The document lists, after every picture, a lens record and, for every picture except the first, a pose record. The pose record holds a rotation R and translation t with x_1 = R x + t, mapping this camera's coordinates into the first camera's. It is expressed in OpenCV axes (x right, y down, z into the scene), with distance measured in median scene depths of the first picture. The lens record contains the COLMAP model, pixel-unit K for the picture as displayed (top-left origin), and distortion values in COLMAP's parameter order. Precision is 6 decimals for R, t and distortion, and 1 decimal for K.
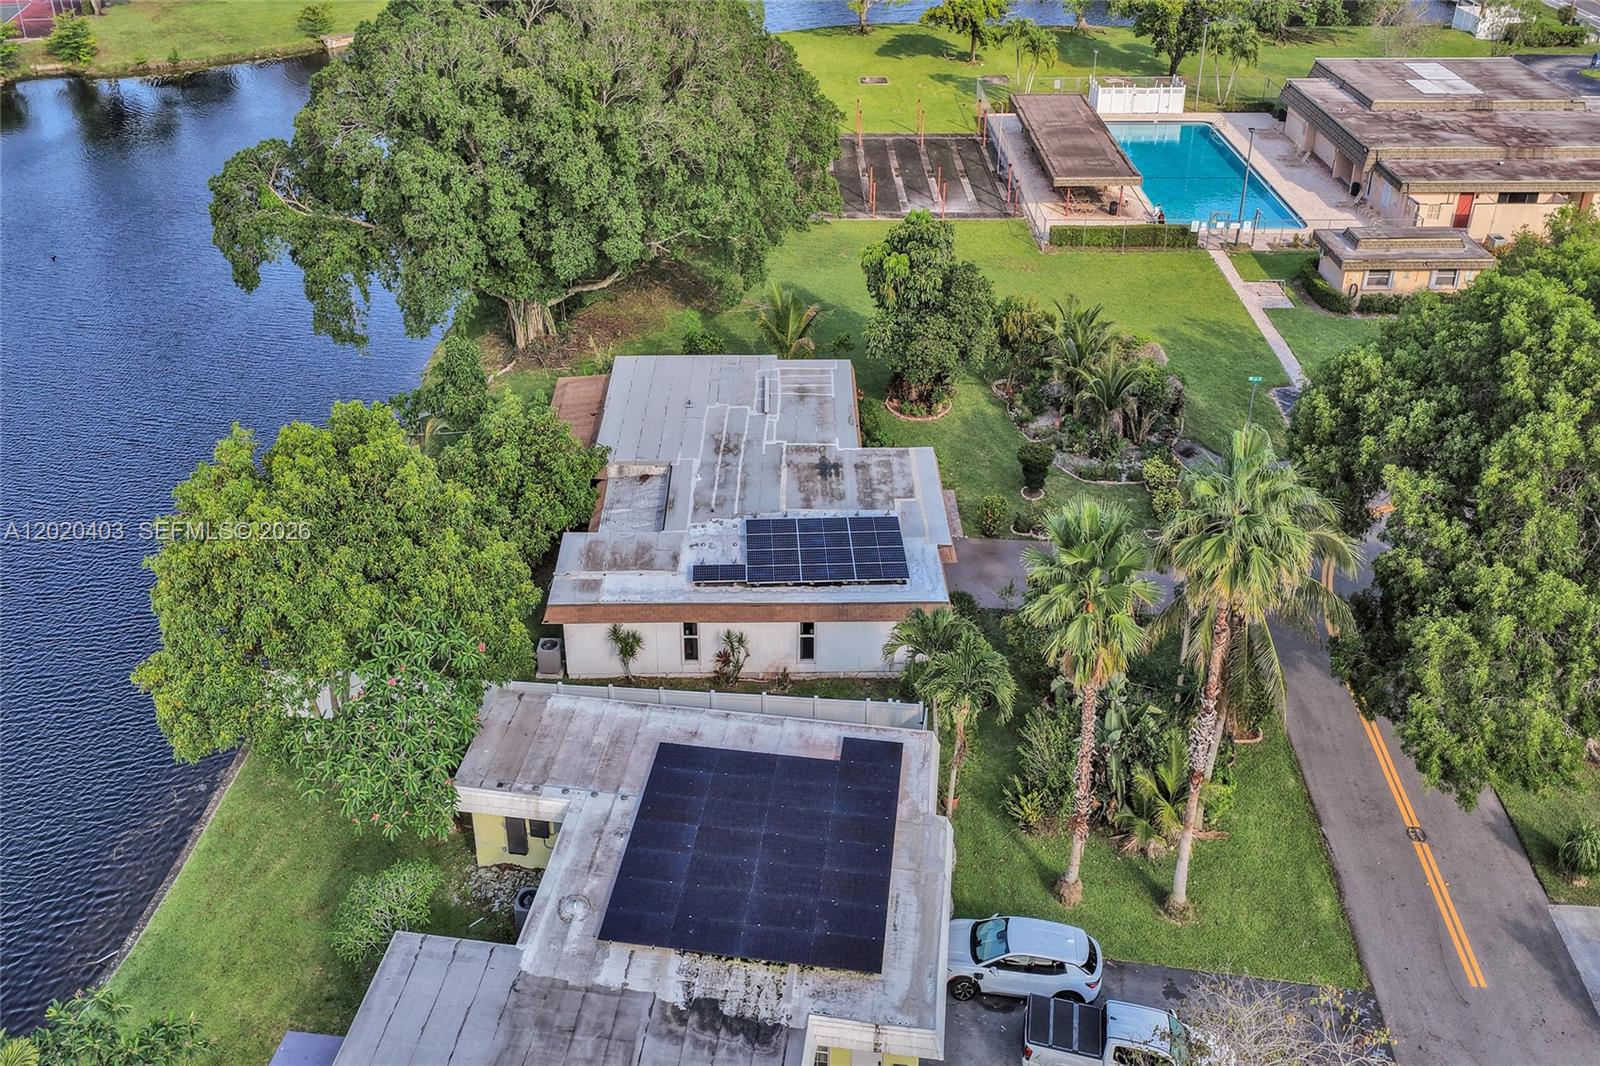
lens RADIAL K [[1240.6, 0, 800.0], [0, 1240.6, 533.0], [0, 0, 1]] dist [0.003615, 0.000108]
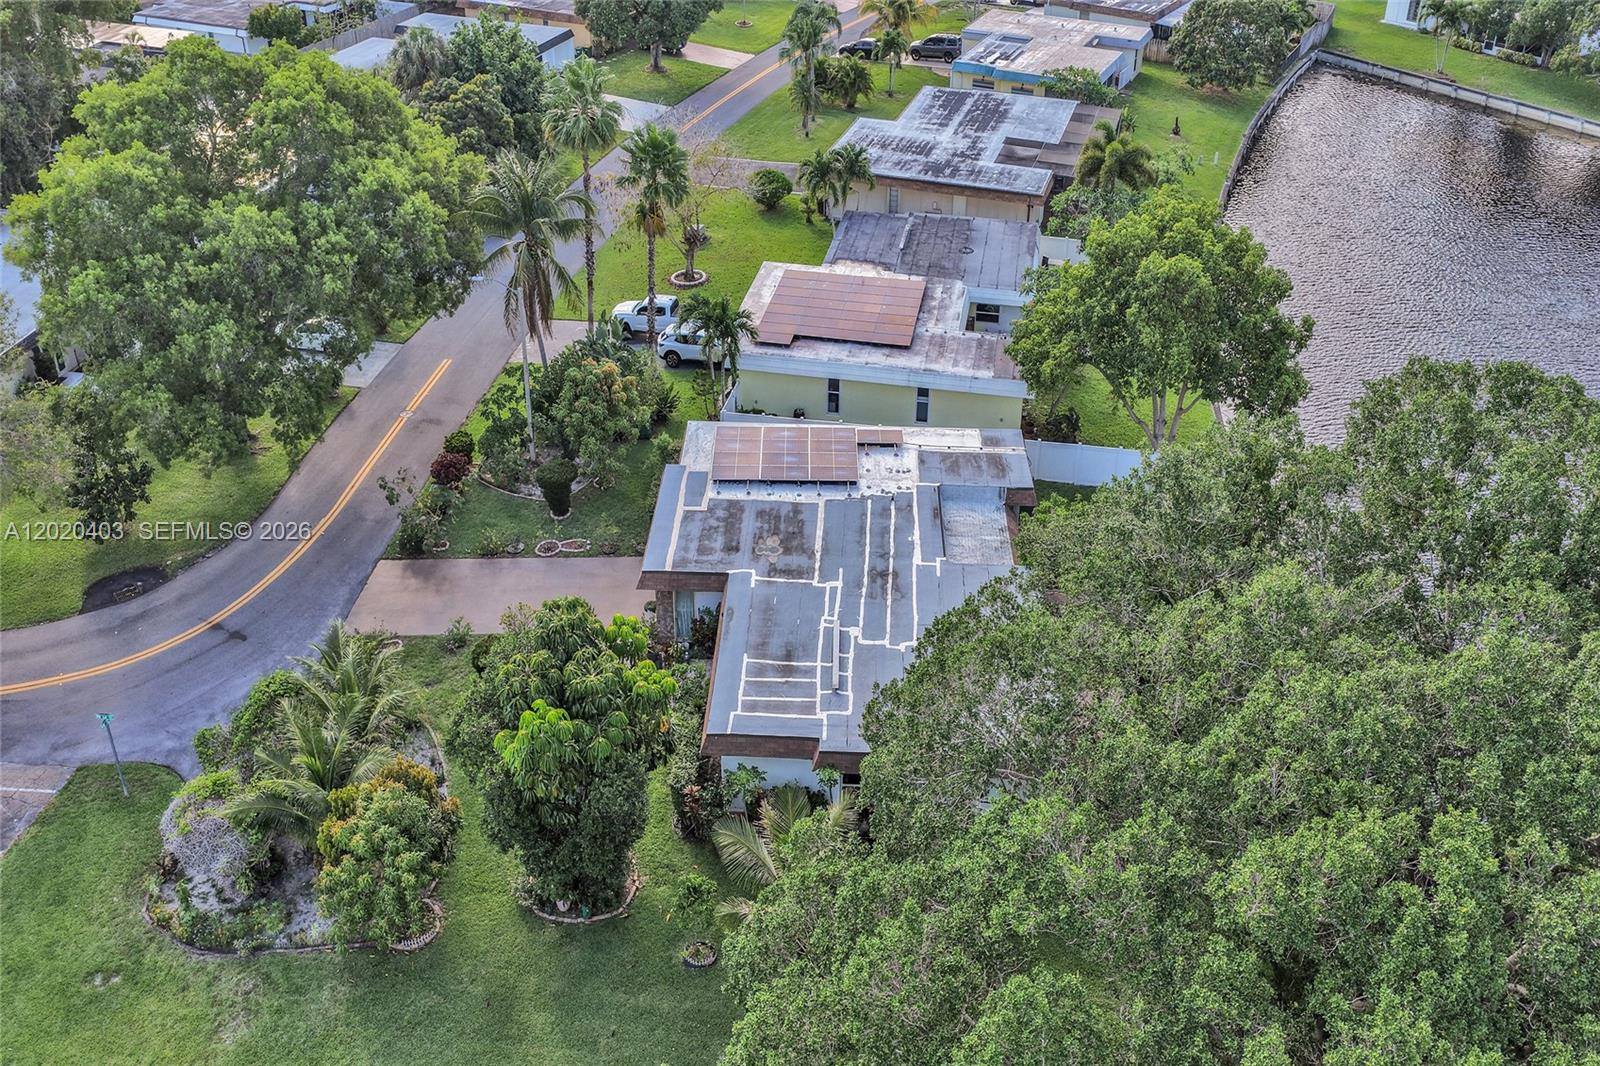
lens RADIAL K [[1268.8, 0, 792.8], [0, 1268.8, 505.6], [0, 0, 1]] dist [-0.005262, -0.000201]
pose [[-0.998233, -0.044032, 0.039893, -0.026031], [0.023075, 0.331417, 0.943202, -0.812968], [-0.054752, 0.942456, -0.329815, 1.118559]]
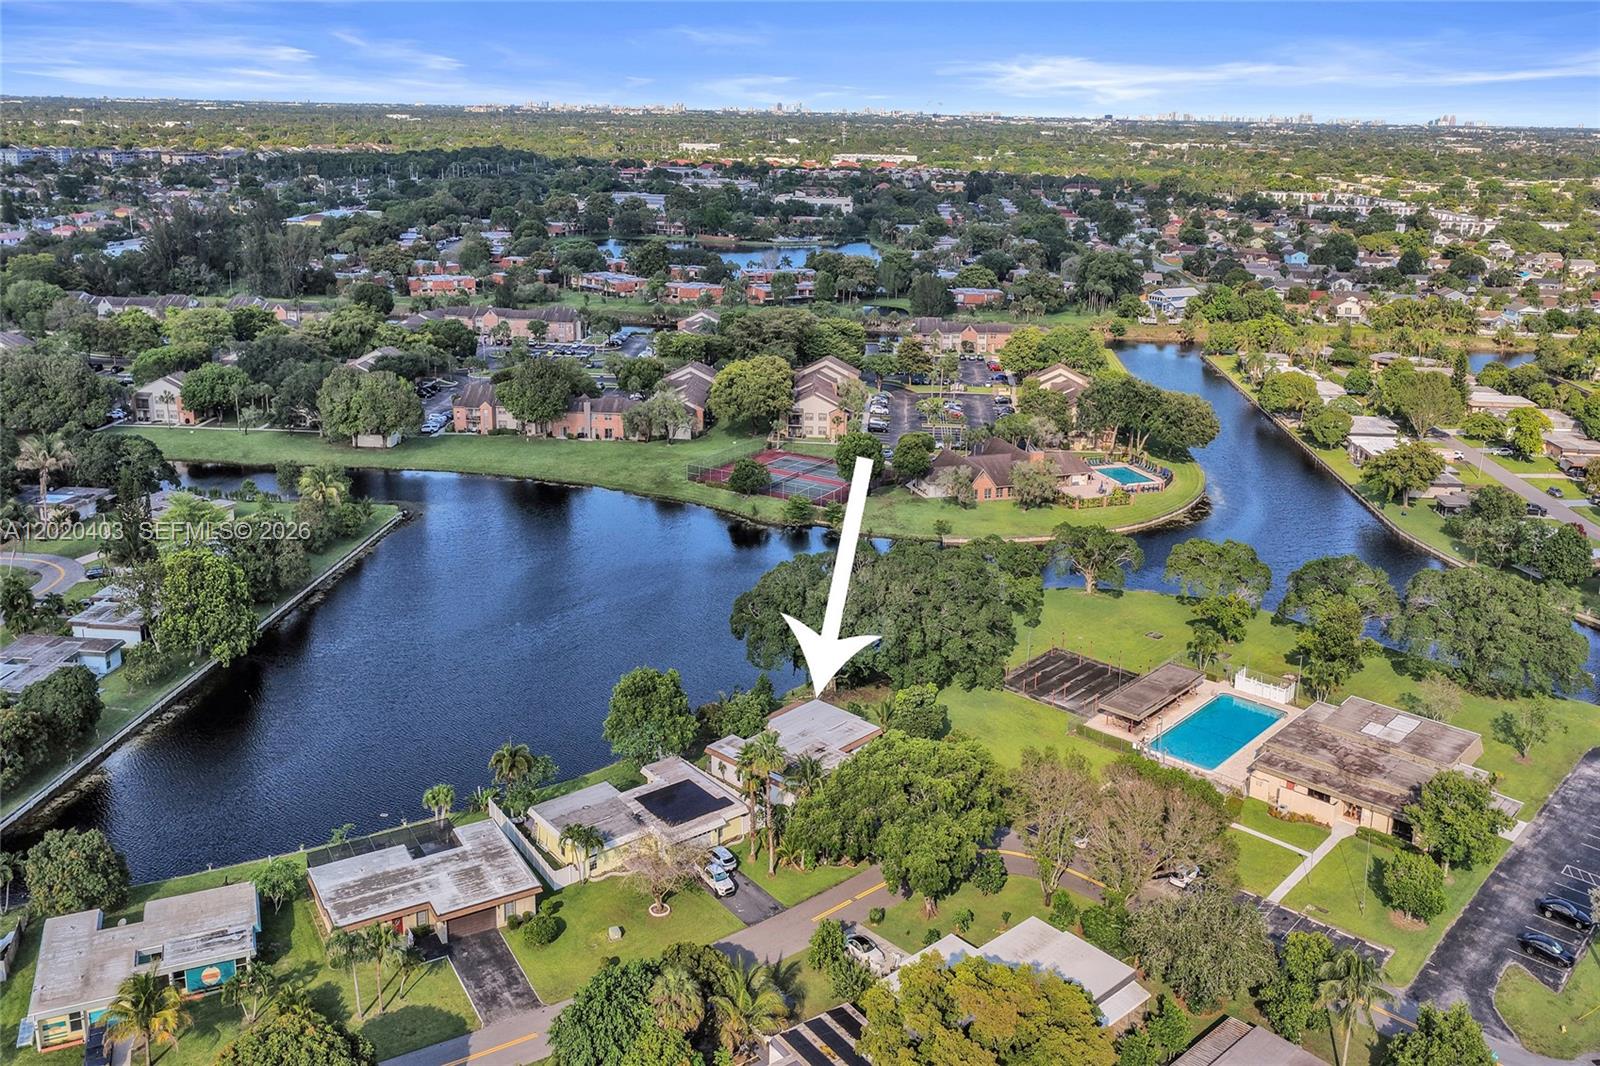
lens RADIAL K [[1285.8, 0, 800.0], [0, 1285.8, 533.0], [0, 0, 1]] dist [-0.014455, 0.003345]
pose [[0.723066, 0.221101, -0.654439, 1.599044], [-0.414813, 0.896535, -0.155419, -0.017896], [0.552364, 0.383848, 0.739970, -1.242221]]
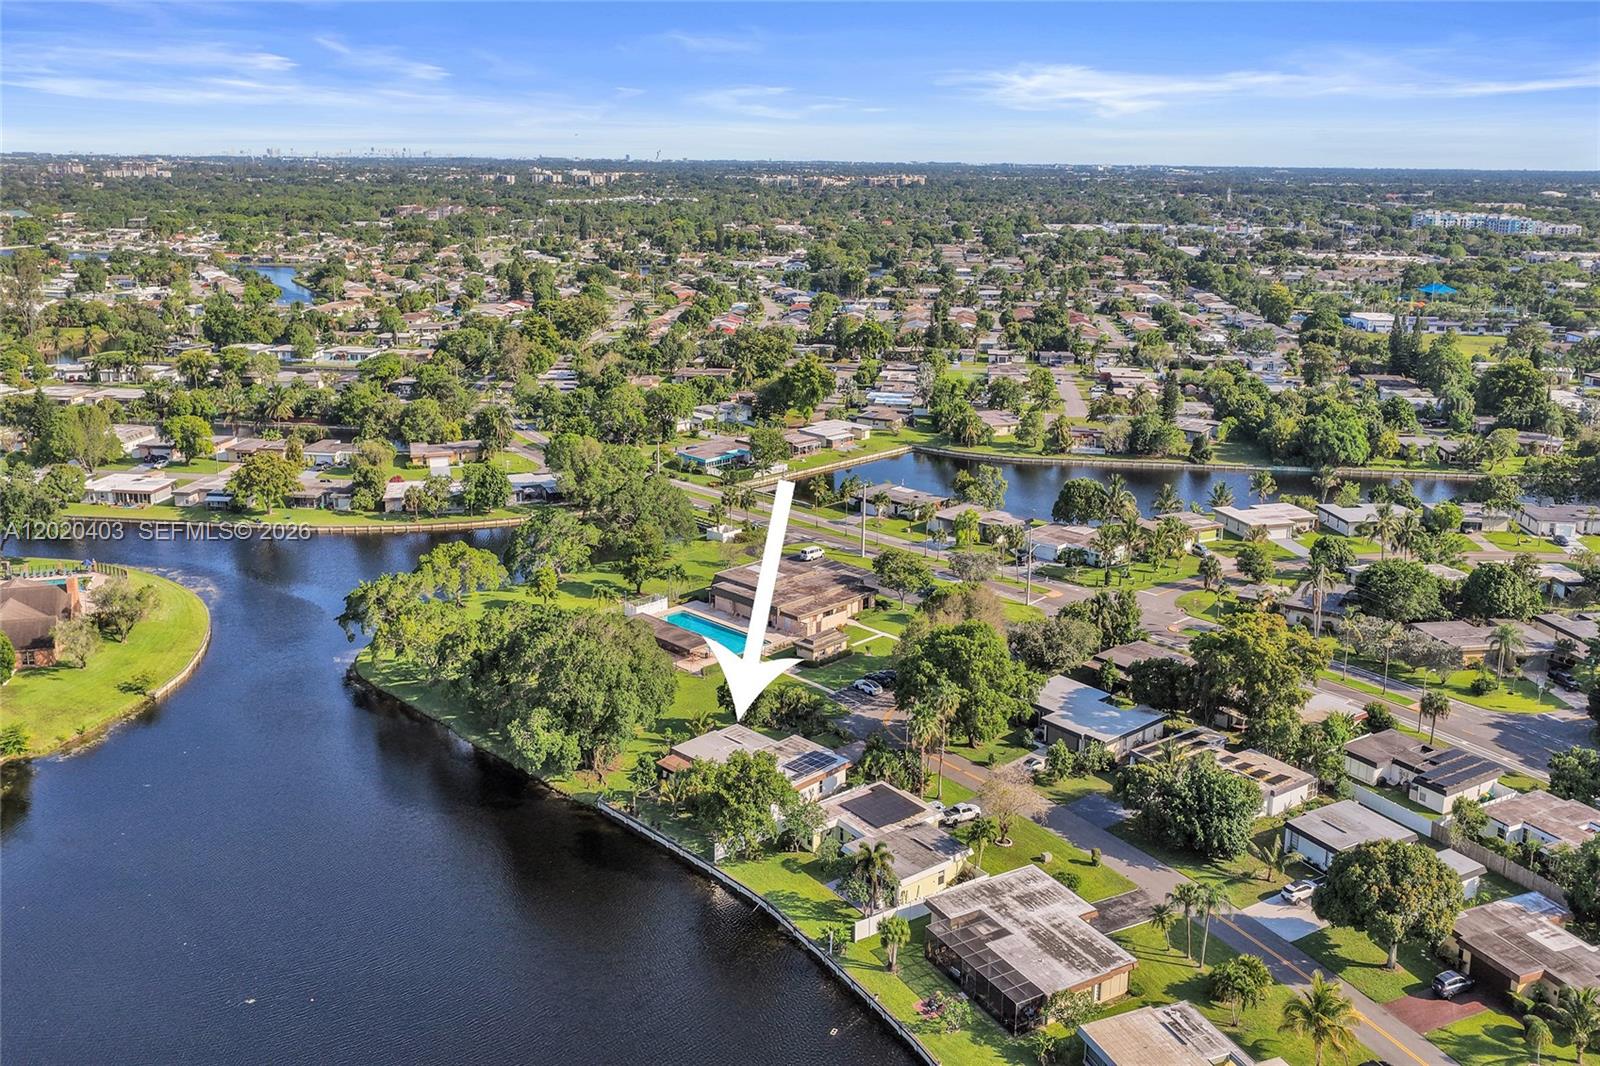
lens RADIAL K [[1281.1, 0, 760.1], [0, 1281.1, 529.2], [0, 0, 1]] dist [-0.001167, -0.000396]
pose [[0.728892, -0.191542, 0.657289, -1.804353], [0.403027, 0.896131, -0.185789, 0.029852], [-0.553431, 0.400325, 0.730379, -1.390032]]
